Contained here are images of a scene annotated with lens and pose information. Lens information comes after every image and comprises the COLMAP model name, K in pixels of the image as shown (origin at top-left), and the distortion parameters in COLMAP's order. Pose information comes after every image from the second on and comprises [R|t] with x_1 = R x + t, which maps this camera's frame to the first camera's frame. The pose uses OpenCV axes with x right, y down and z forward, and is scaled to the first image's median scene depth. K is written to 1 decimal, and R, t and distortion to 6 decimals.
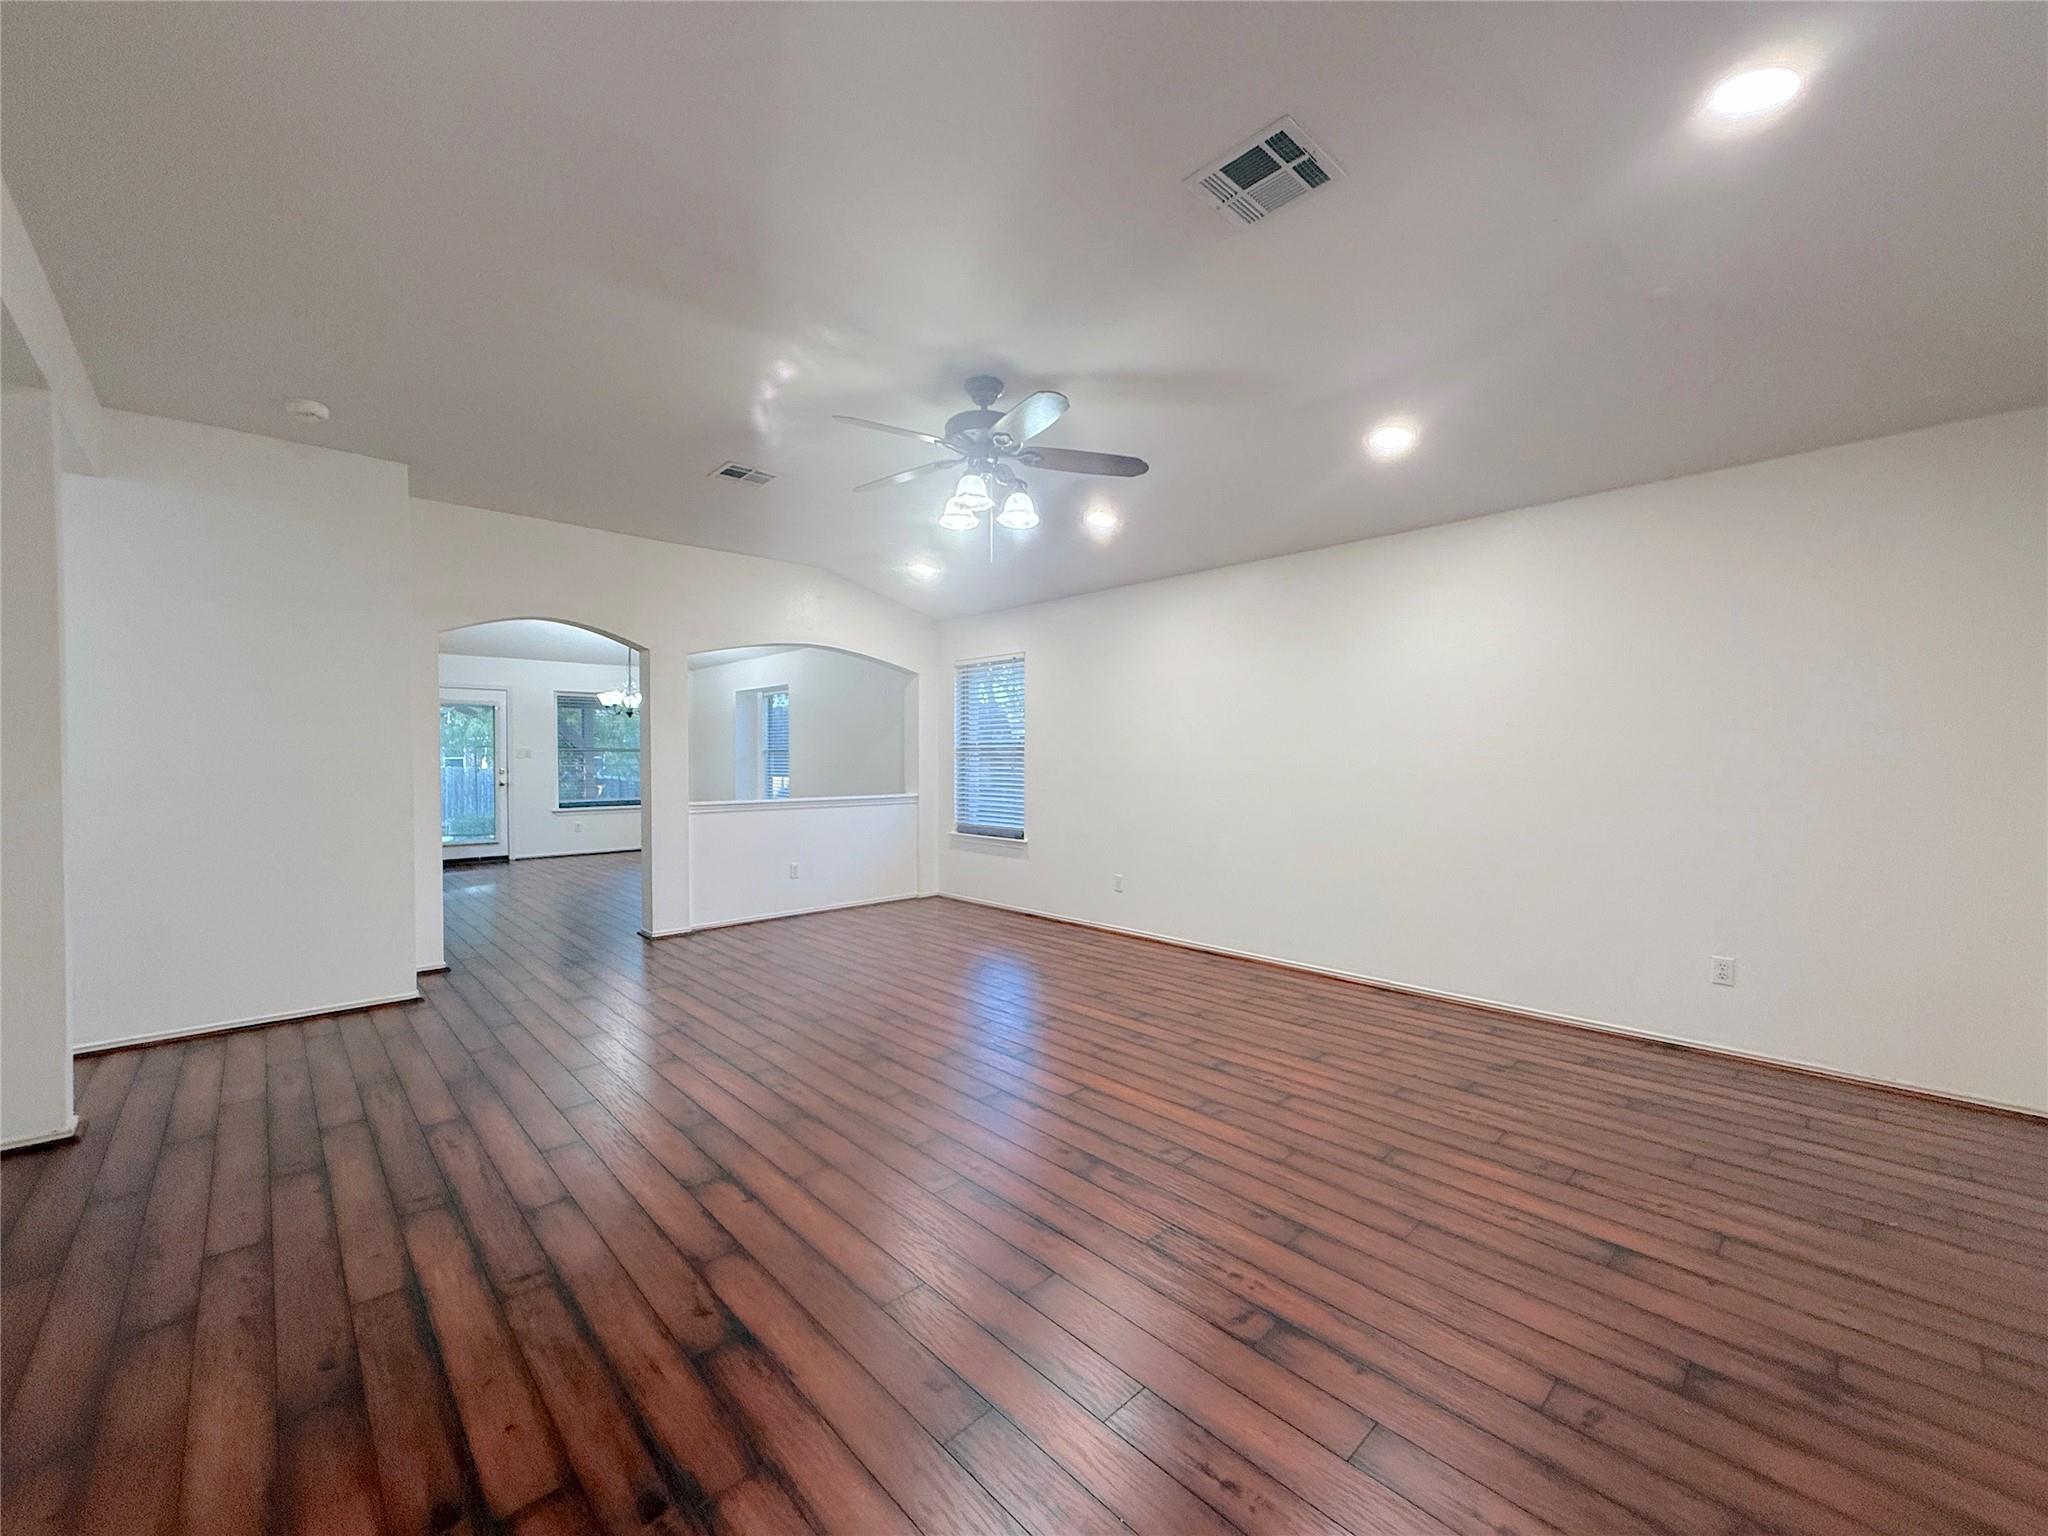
lens RADIAL K [[817.9, 0, 1021.5], [0, 817.9, 768.3], [0, 0, 1]] dist [-0.000484, 0.000069]
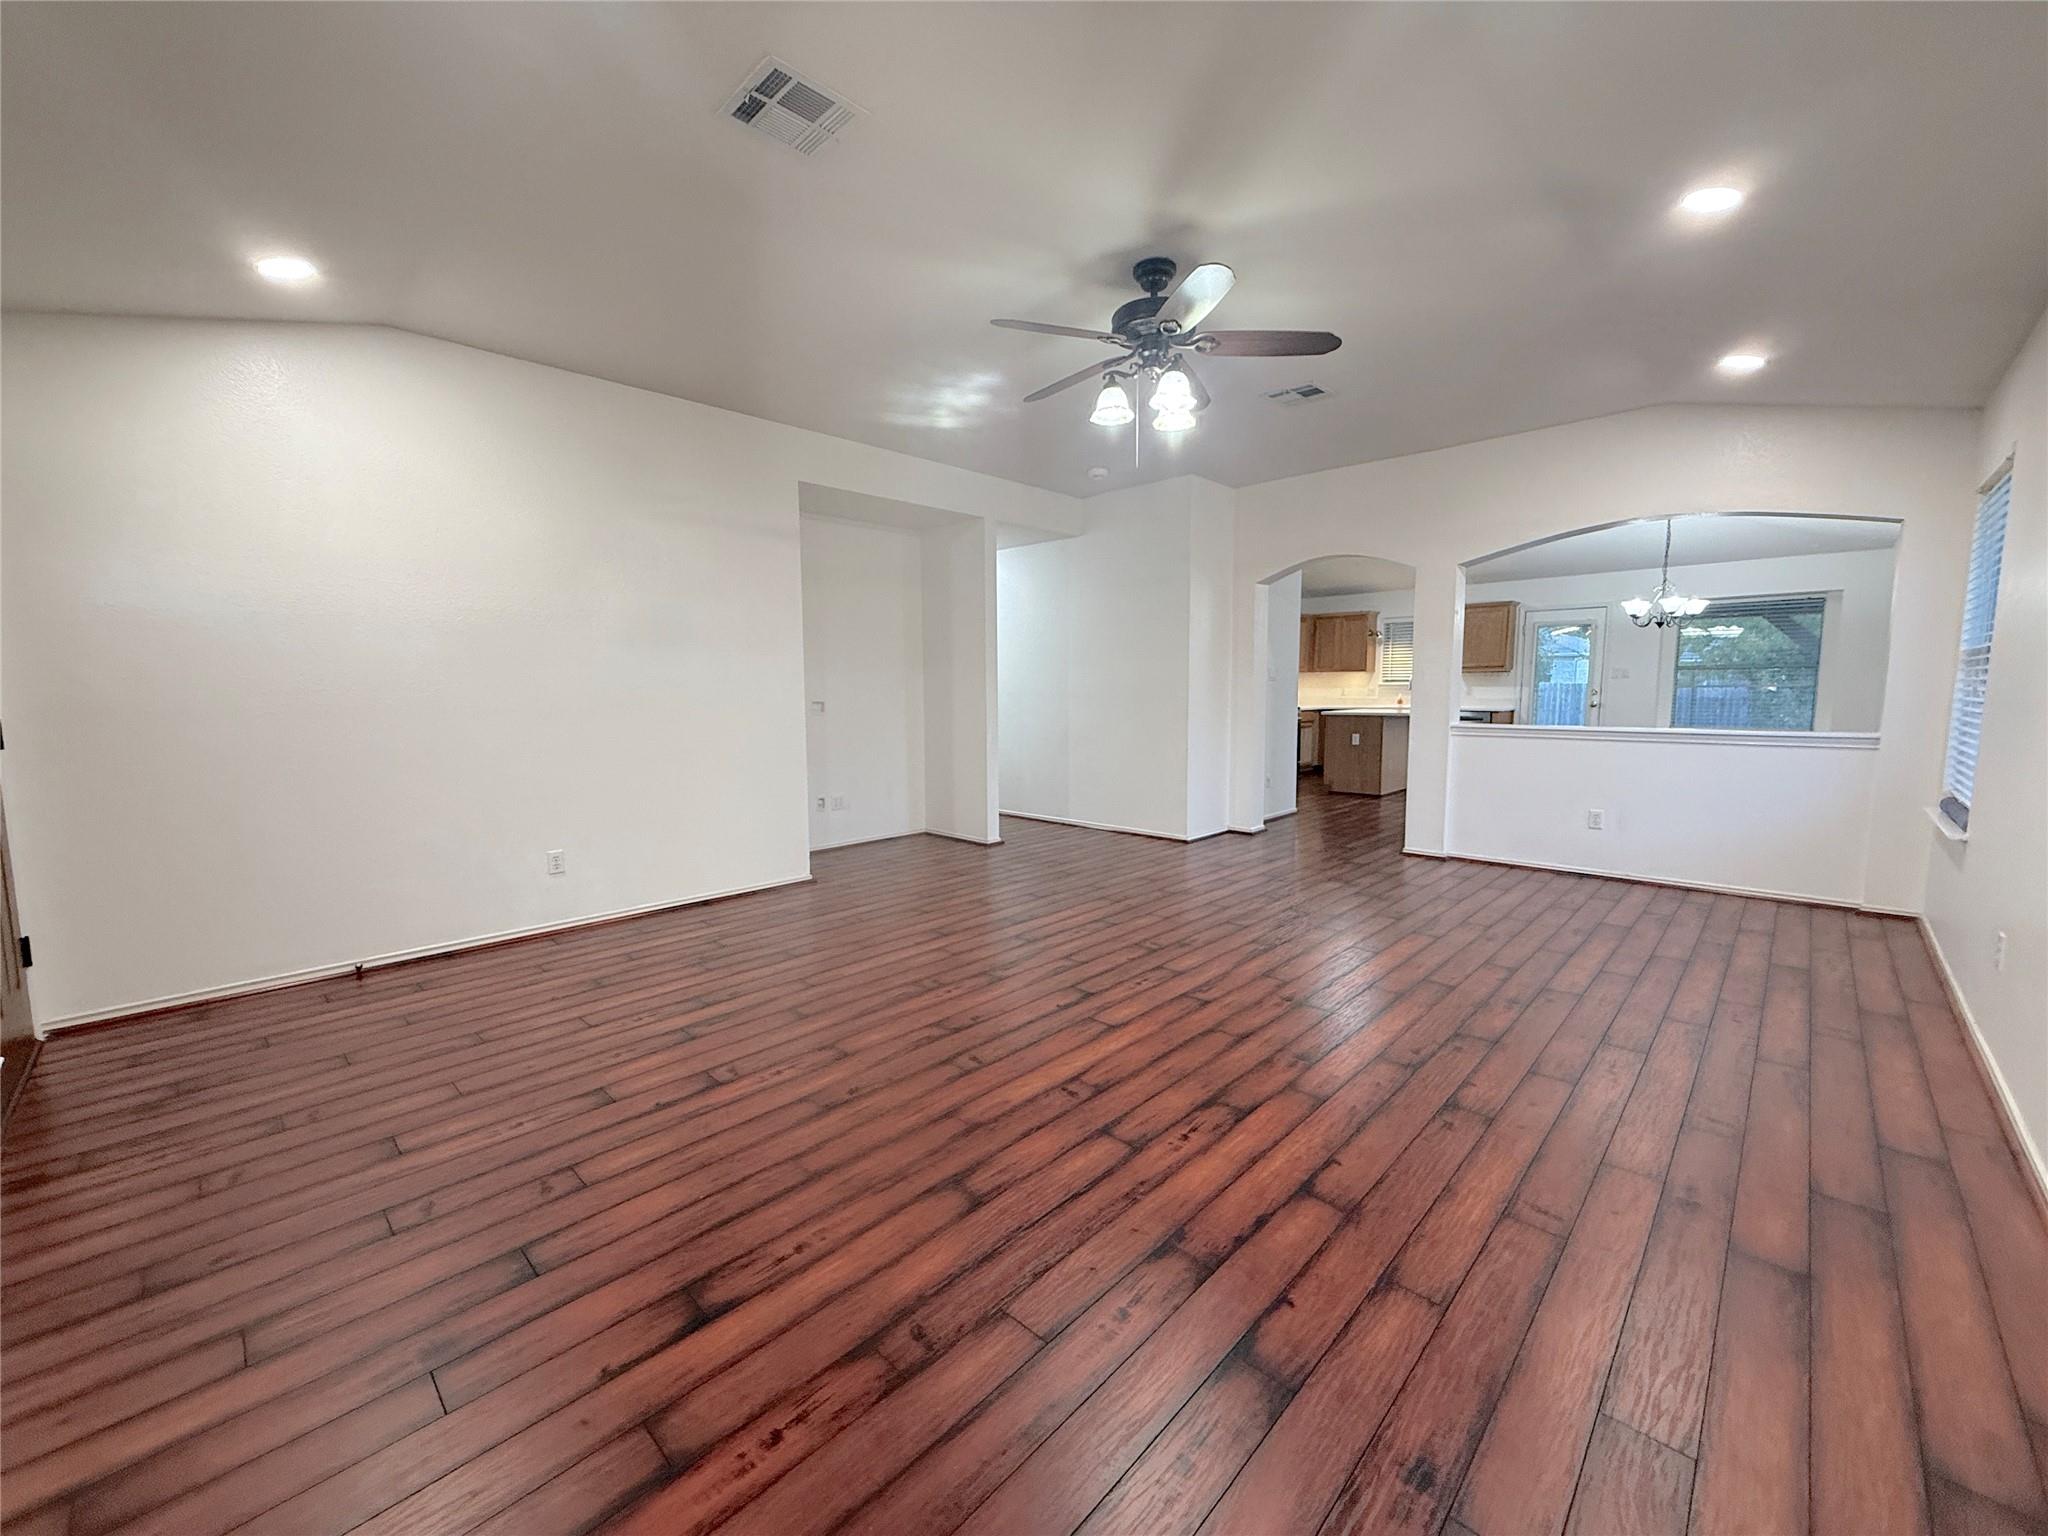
lens RADIAL K [[817.9, 0, 1018.9], [0, 817.9, 769.1], [0, 0, 1]] dist [-0.000484, 0.000069]
pose [[0.047154, 0.101484, -0.993719, 0.950509], [-0.007517, 0.994833, 0.101241, 0.003028], [0.998859, 0.002696, 0.047673, 0.823659]]
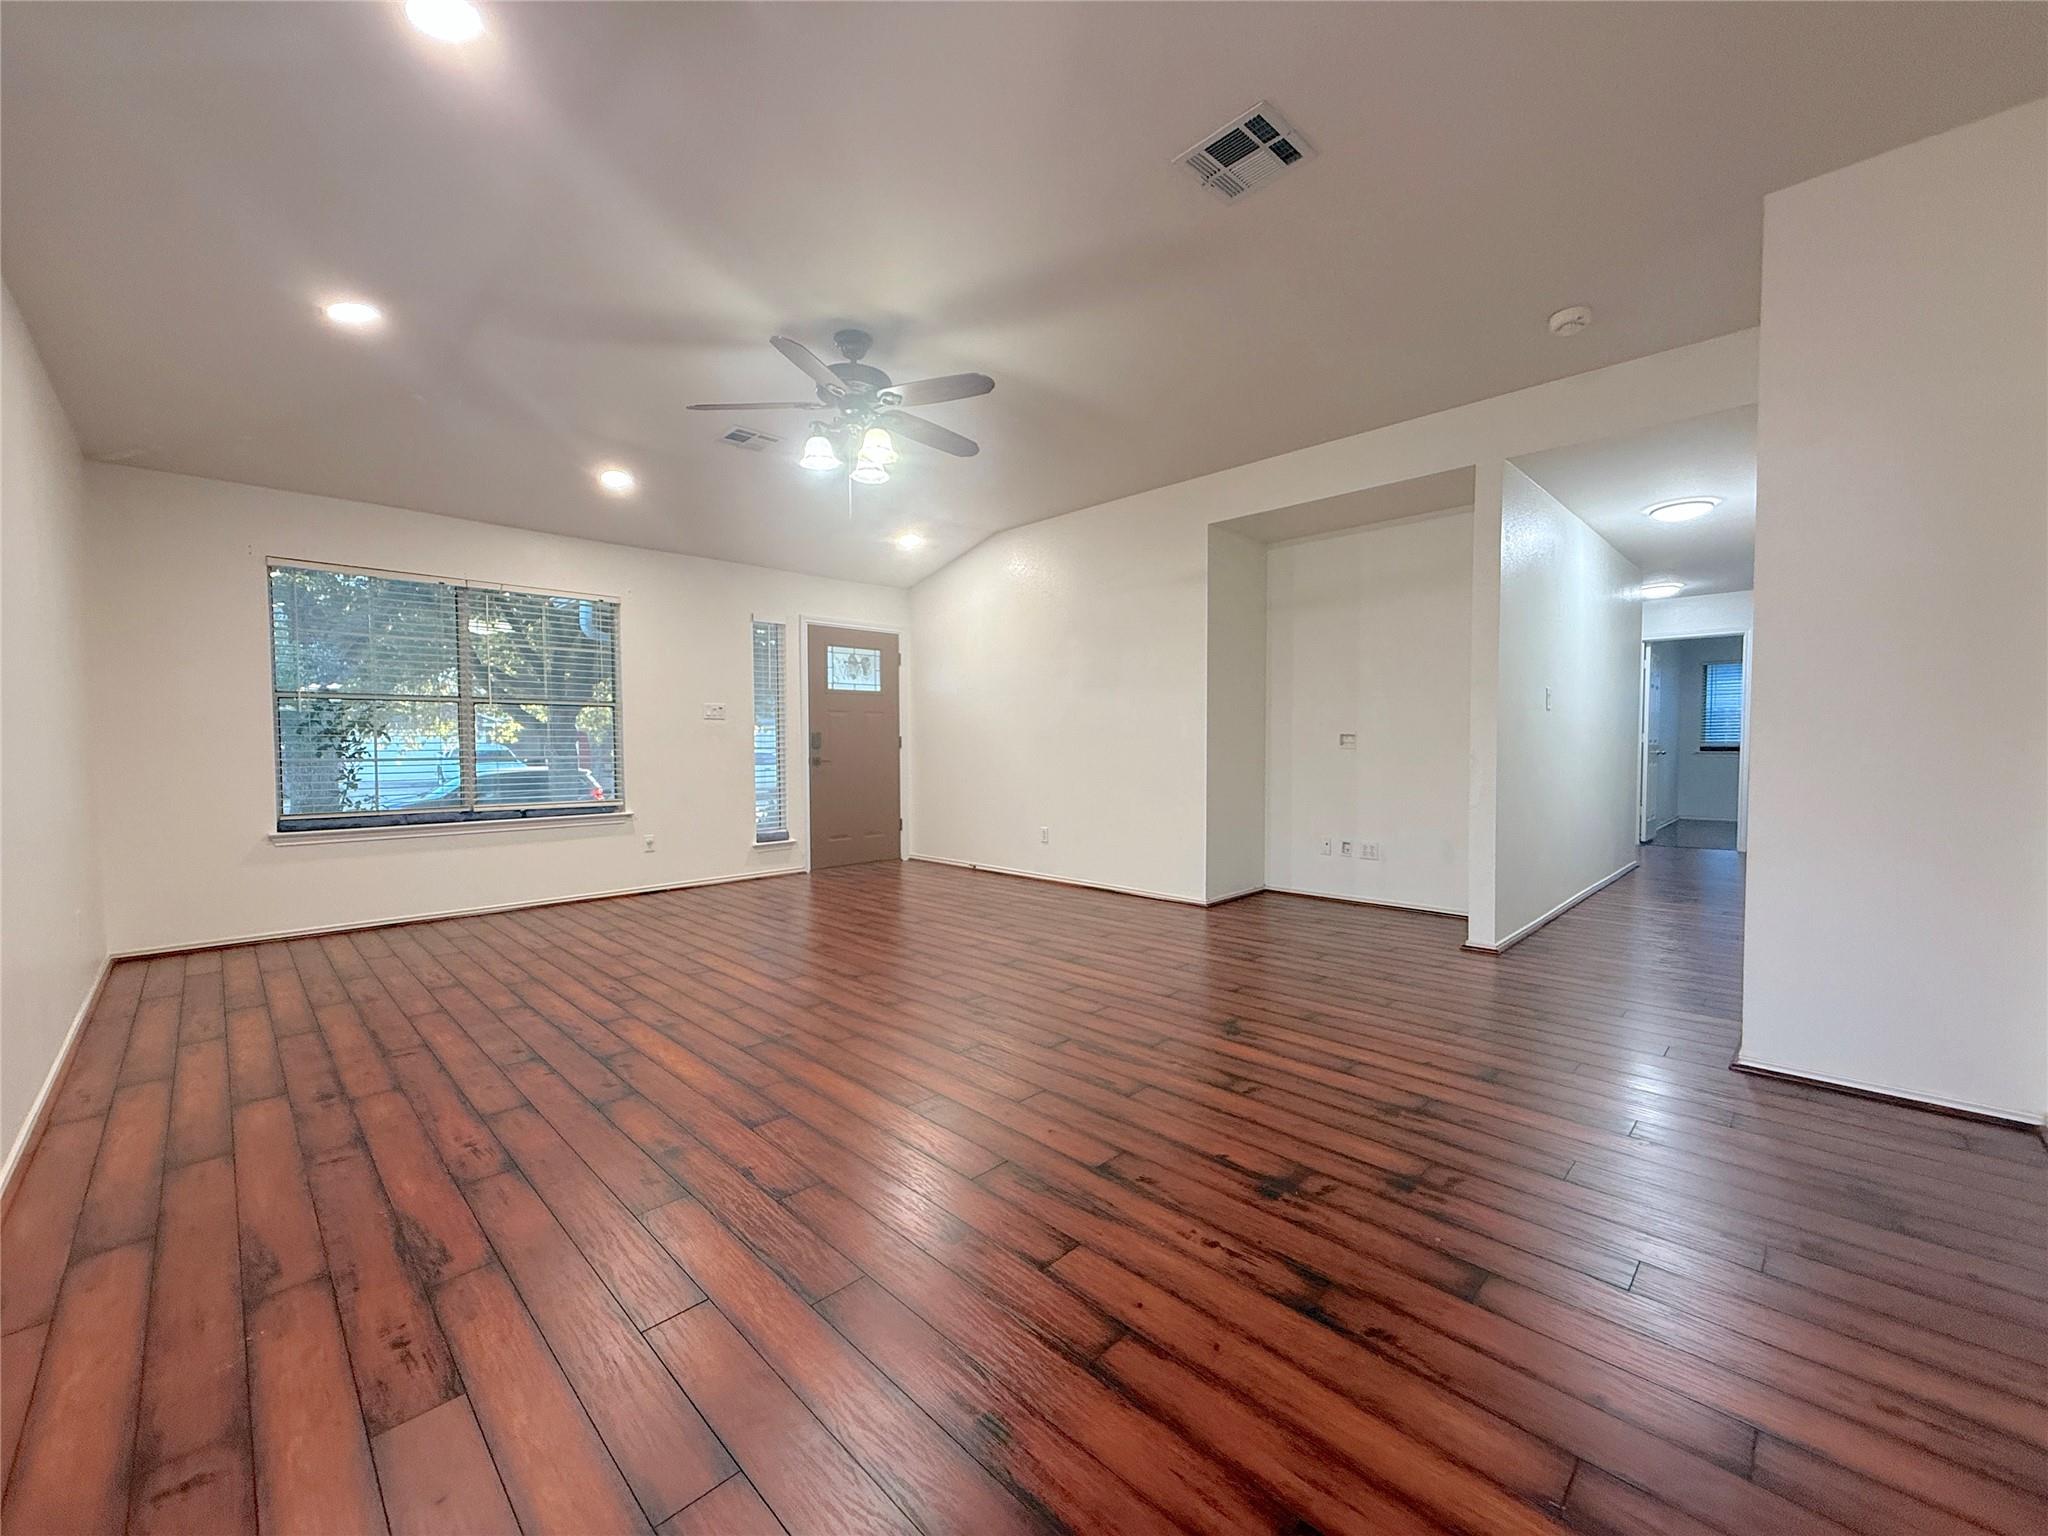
lens RADIAL K [[817.9, 0, 1016.4], [0, 817.9, 769.9], [0, 0, 1]] dist [-0.000484, 0.000069]
pose [[-0.999779, 0.007454, -0.019645, -0.231824], [0.006510, 0.998839, 0.047724, 0.031816], [0.019978, 0.047586, -0.998667, 2.116515]]
